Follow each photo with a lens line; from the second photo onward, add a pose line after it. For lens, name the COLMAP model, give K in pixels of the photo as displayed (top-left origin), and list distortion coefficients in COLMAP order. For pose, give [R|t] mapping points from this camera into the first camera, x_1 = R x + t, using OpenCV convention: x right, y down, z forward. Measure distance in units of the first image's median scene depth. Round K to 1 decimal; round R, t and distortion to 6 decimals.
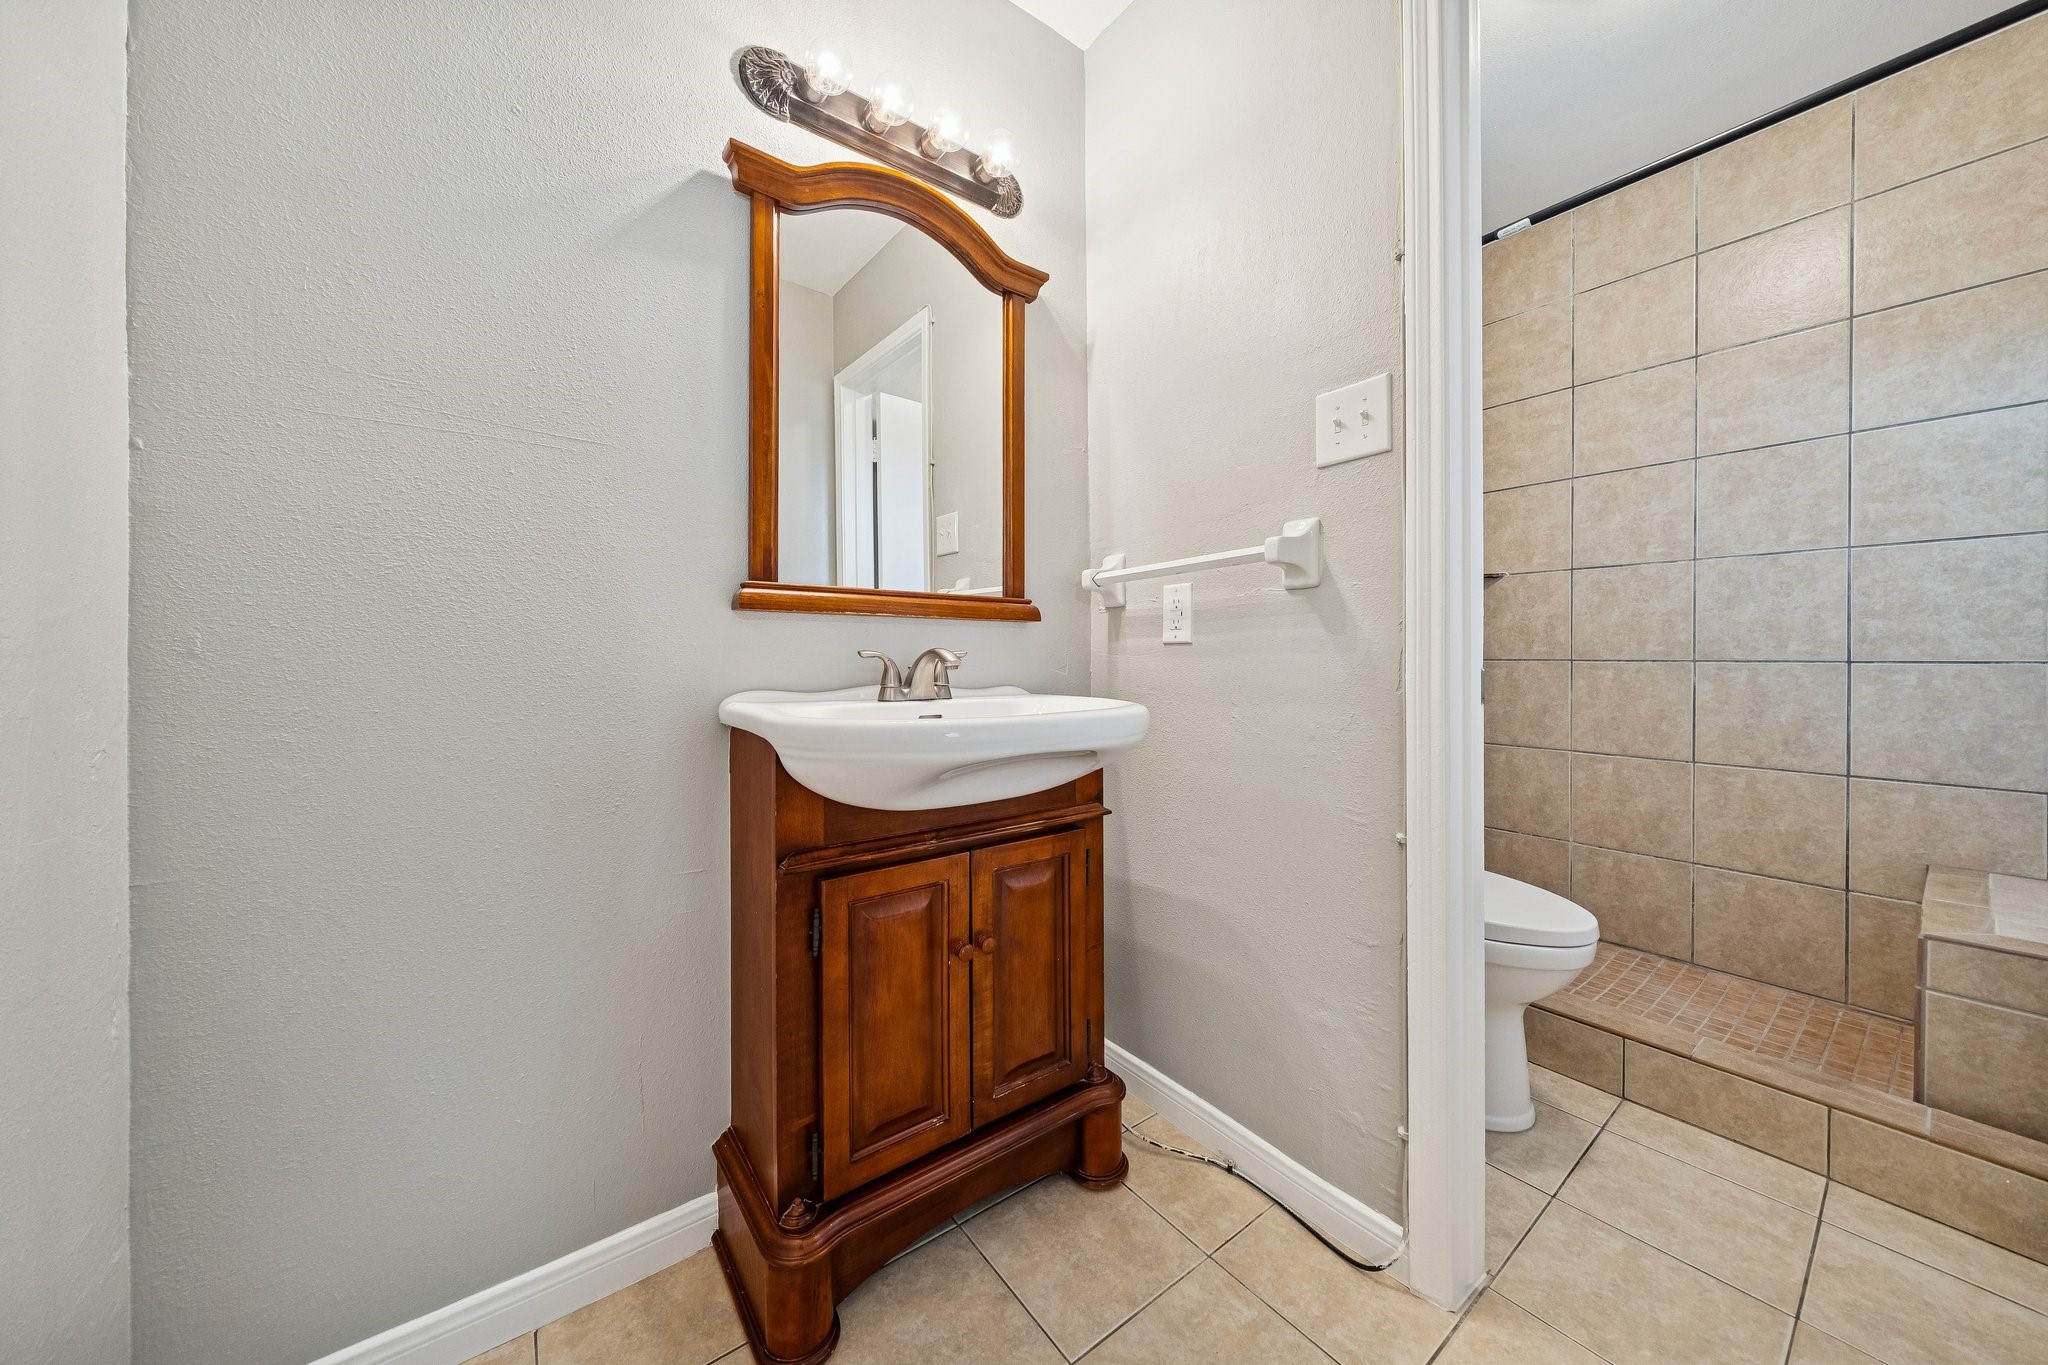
lens RADIAL K [[704.5, 0, 1017.4], [0, 704.5, 665.5], [0, 0, 1]] dist [-0.009025, 0.000991]
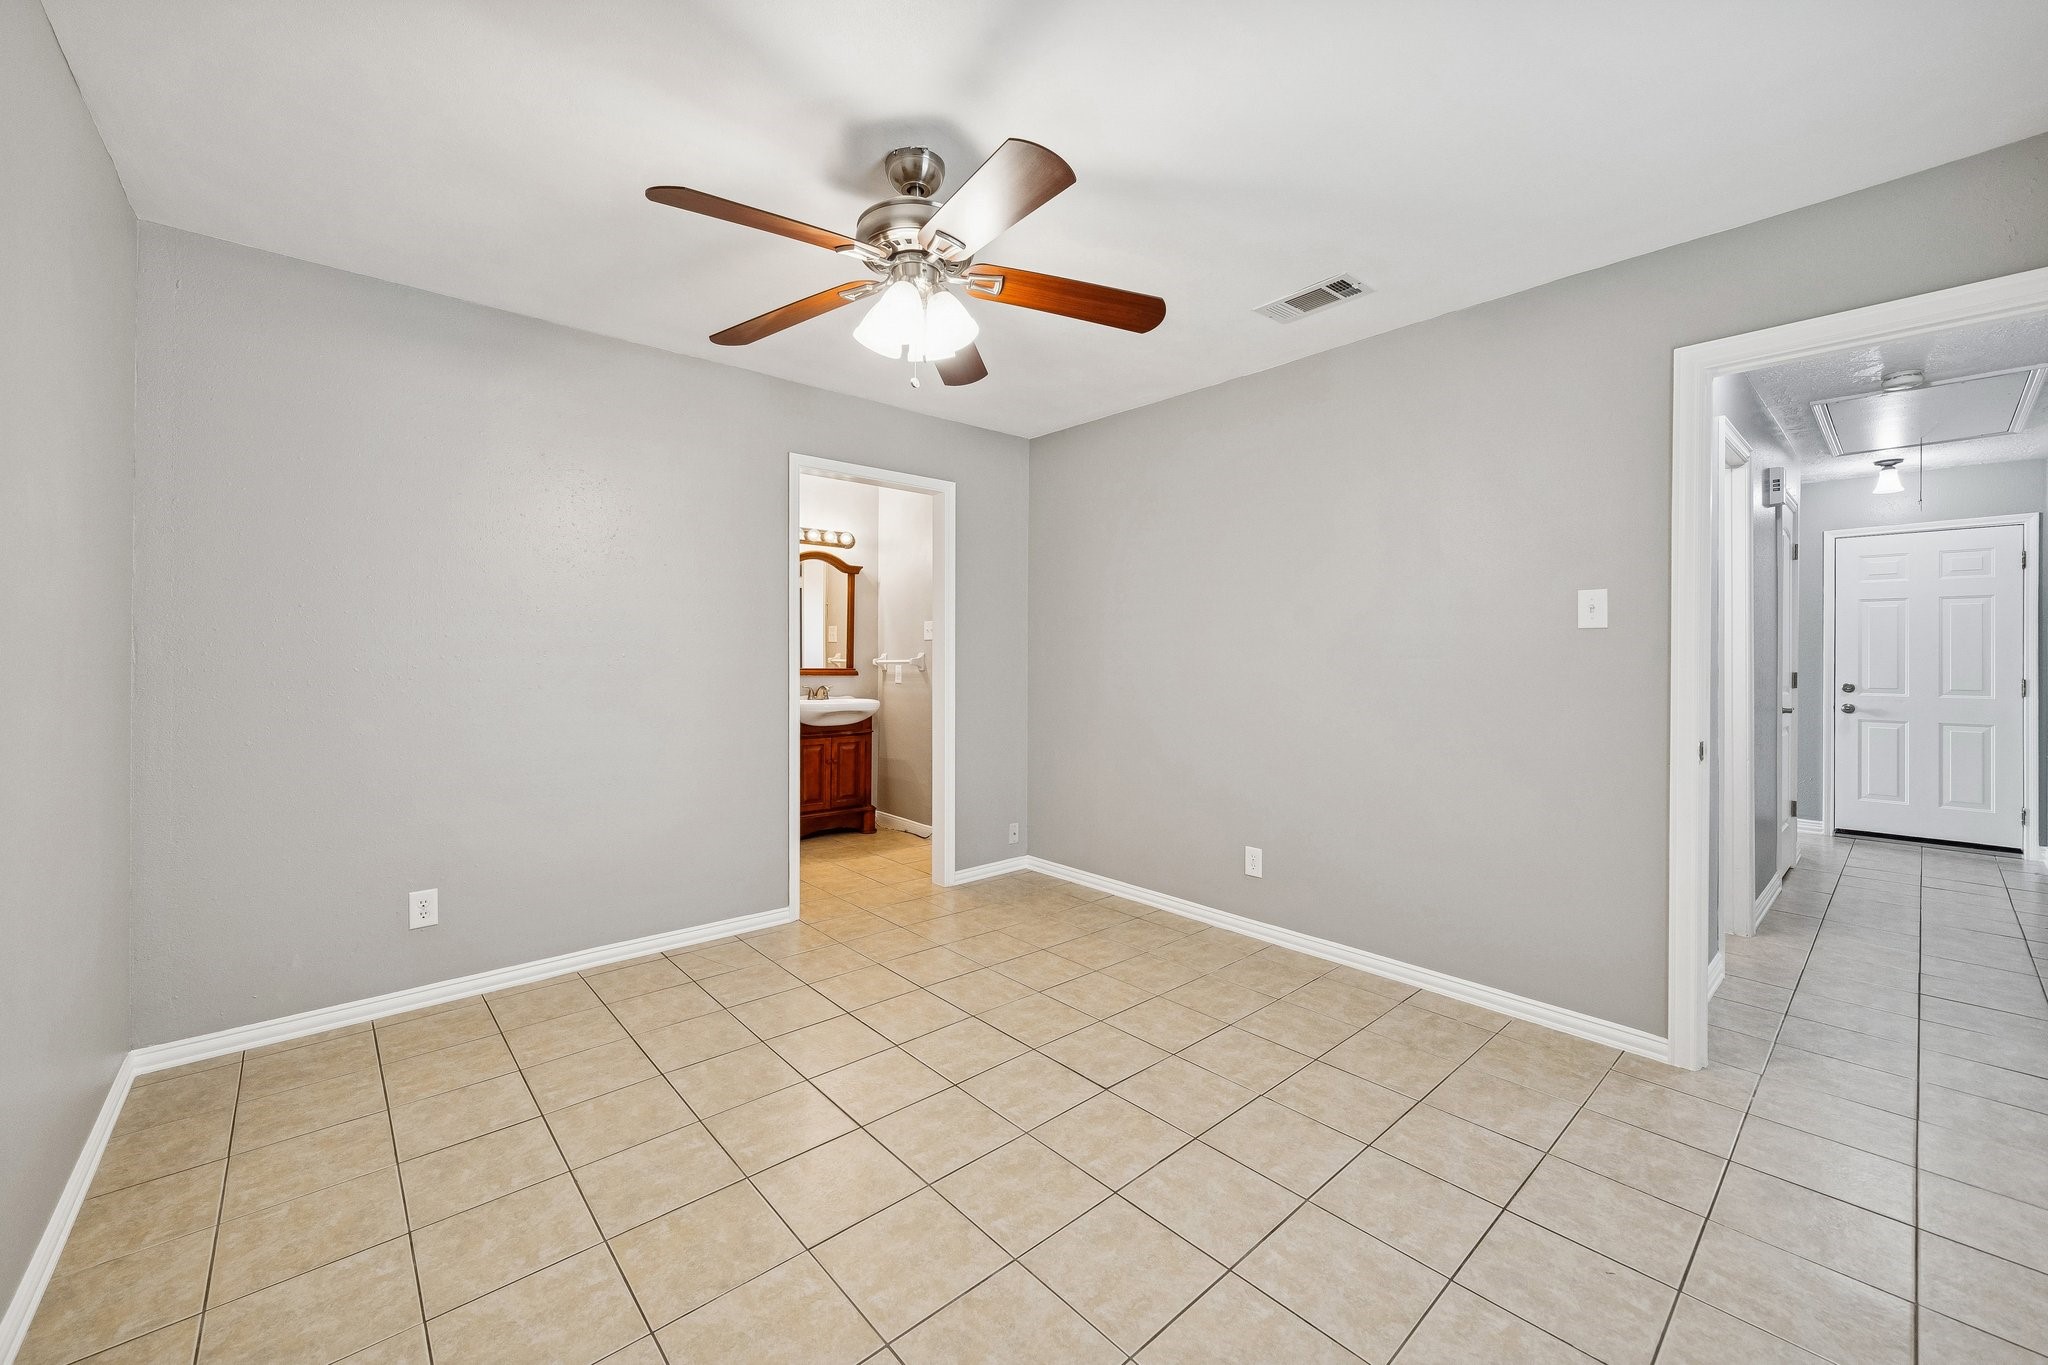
lens RADIAL K [[795.9, 0, 1024.5], [0, 795.9, 668.7], [0, 0, 1]] dist [0.001132, 0.000004]
pose [[0.994228, 0.016707, 0.105977, 0.734430], [-0.015918, 0.999839, -0.008283, -0.140144], [-0.106098, 0.006549, 0.994334, -4.921194]]
